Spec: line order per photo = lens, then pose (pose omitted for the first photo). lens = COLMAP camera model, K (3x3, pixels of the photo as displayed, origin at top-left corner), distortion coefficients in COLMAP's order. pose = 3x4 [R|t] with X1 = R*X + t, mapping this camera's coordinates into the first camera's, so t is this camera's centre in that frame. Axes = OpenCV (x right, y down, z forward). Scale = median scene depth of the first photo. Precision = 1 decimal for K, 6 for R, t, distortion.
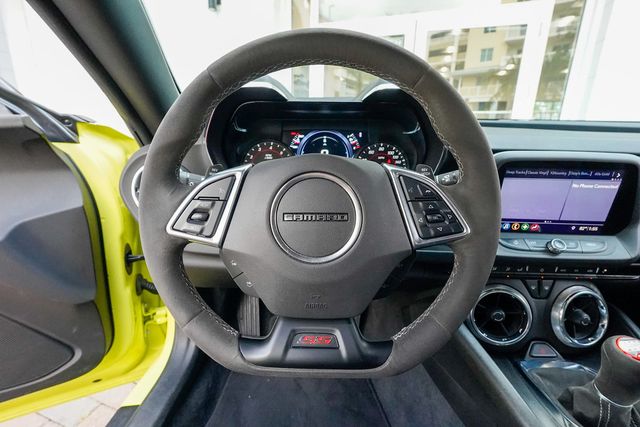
lens RADIAL K [[293.8, 0, 318.1], [0, 293.8, 215.6], [0, 0, 1]] dist [-0.018107, 0.009131]
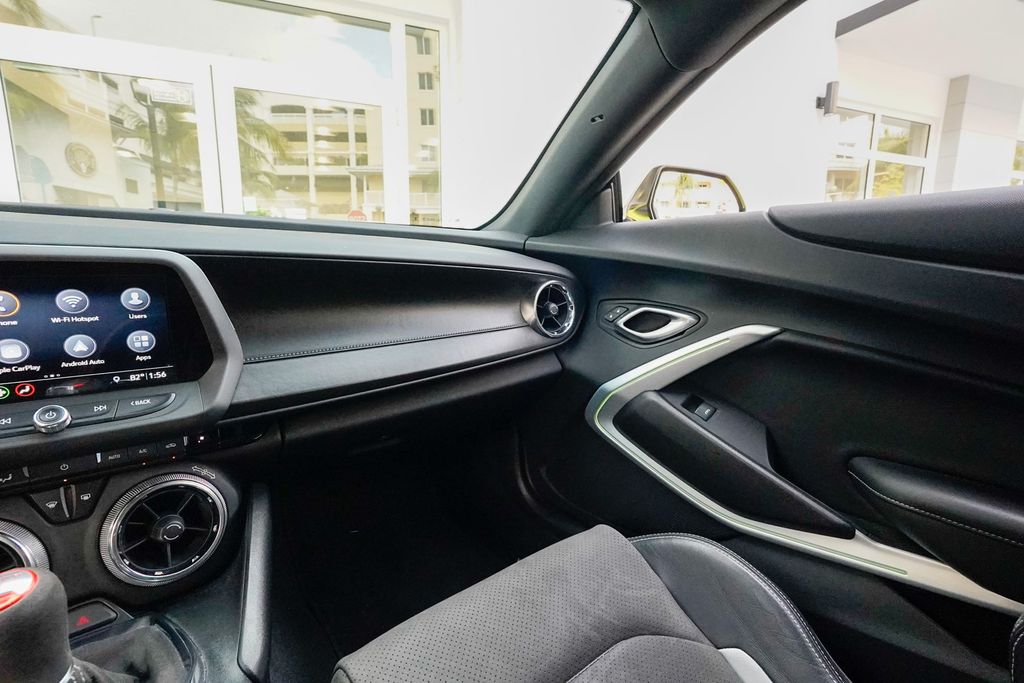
lens RADIAL K [[470.0, 0, 511.0], [0, 470.0, 342.4], [0, 0, 1]] dist [-0.018107, 0.009131]
pose [[0.762509, -0.119060, 0.635928, 0.765559], [0.178828, 0.983413, -0.030307, 0.117742], [-0.621772, 0.136831, 0.771153, -0.170197]]
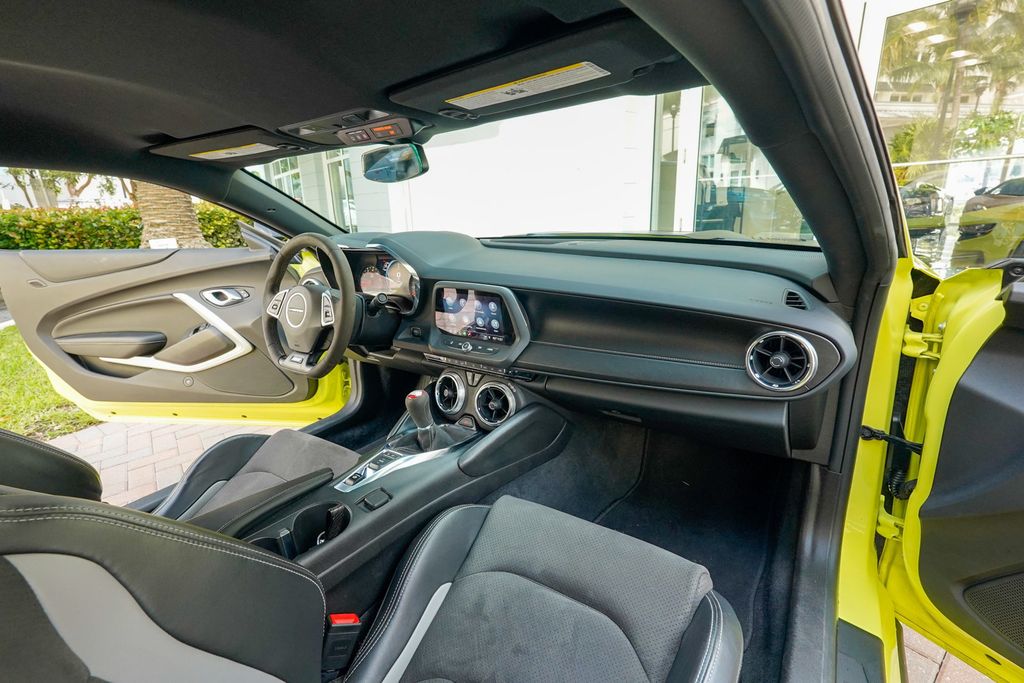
lens RADIAL K [[470.0, 0, 508.5], [0, 470.0, 342.4], [0, 0, 1]] dist [-0.018107, 0.009131]
pose [[0.836313, 0.107221, -0.537666, 1.842953], [-0.092161, 0.994229, 0.054917, -0.055063], [0.540451, 0.003624, 0.841368, -0.706018]]
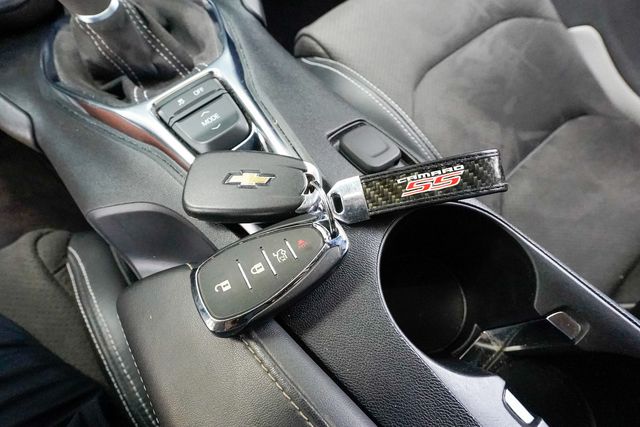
lens RADIAL K [[293.8, 0, 317.7], [0, 293.8, 211.8], [0, 0, 1]] dist [-0.018107, 0.009131]
pose [[0.754626, -0.606931, 0.249348, 0.605080], [0.202602, 0.576972, 0.791237, 0.306742], [-0.624092, -0.546570, 0.558364, 0.104213]]
